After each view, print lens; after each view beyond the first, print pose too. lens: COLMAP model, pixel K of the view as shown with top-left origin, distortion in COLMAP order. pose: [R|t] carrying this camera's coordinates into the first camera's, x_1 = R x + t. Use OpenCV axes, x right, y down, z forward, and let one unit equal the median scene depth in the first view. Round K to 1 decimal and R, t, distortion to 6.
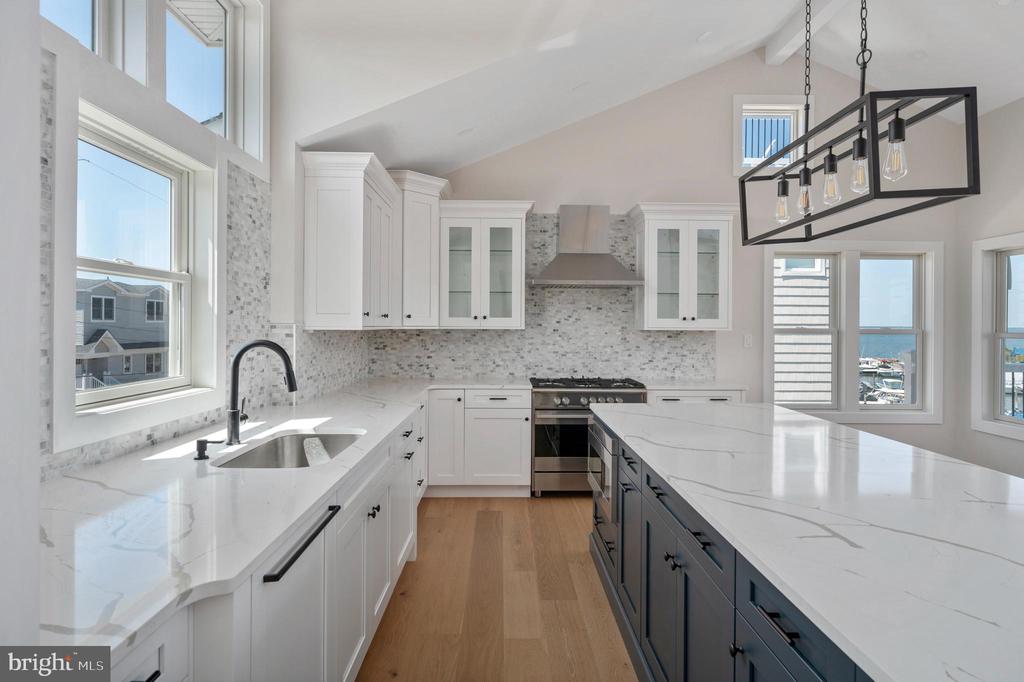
lens RADIAL K [[565.4, 0, 509.4], [0, 565.4, 327.3], [0, 0, 1]] dist [0.002515, -0.000317]
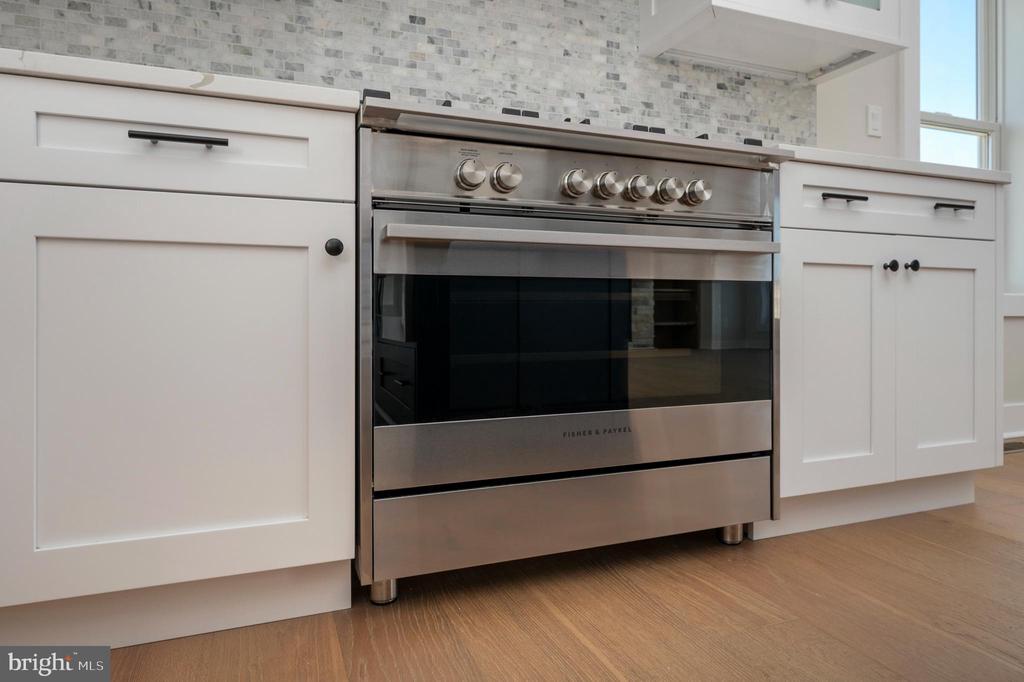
lens RADIAL K [[627.1, 0, 512.2], [0, 627.1, 313.3], [0, 0, 1]] dist [0.004698, -0.004749]
pose [[0.936650, -0.006993, 0.350196, 0.010071], [0.006185, 0.999975, 0.003427, 0.163167], [-0.350212, -0.001044, 0.936670, 0.664726]]
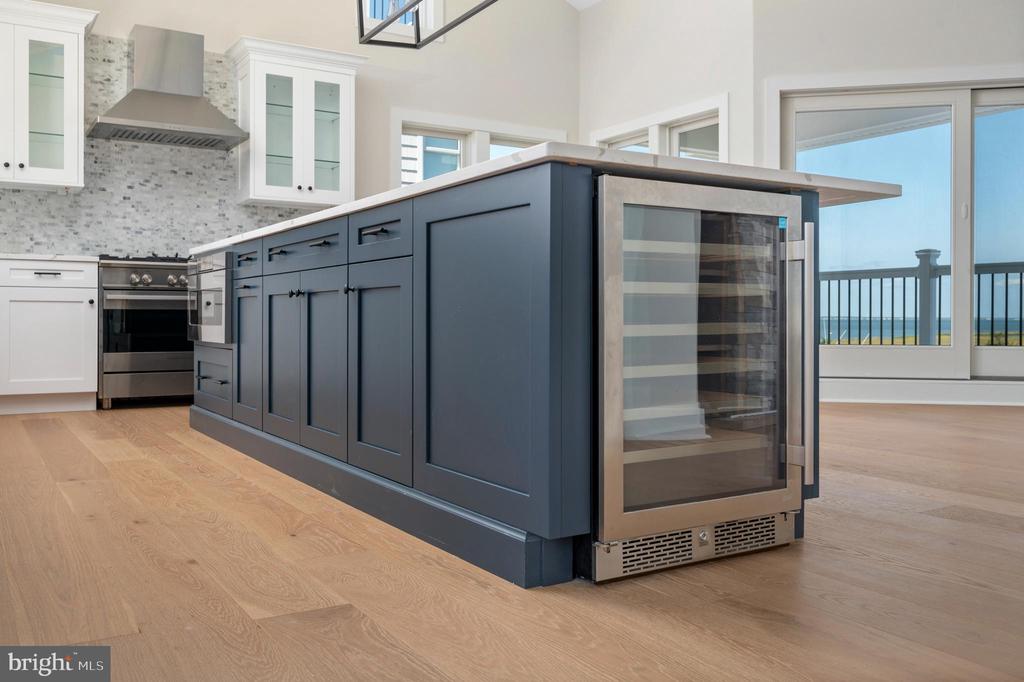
lens RADIAL K [[907.0, 0, 513.9], [0, 907.0, 315.8], [0, 0, 1]] dist [-0.004444, 0.004710]
pose [[0.859249, -0.002595, 0.511550, -0.087981], [0.004898, 0.999983, -0.003153, 0.163744], [-0.511533, 0.005214, 0.859248, -0.263316]]
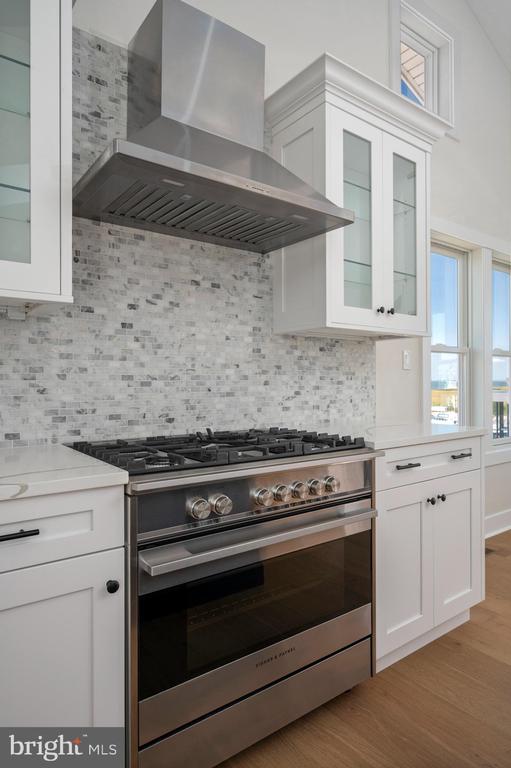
lens RADIAL K [[470.3, 0, 251.4], [0, 470.3, 381.0], [0, 0, 1]] dist [0.004698, -0.004749]
pose [[0.816724, -0.006950, 0.576986, -0.045596], [0.006358, 0.999975, 0.003045, 0.046467], [-0.576993, 0.001182, 0.816748, 0.659058]]
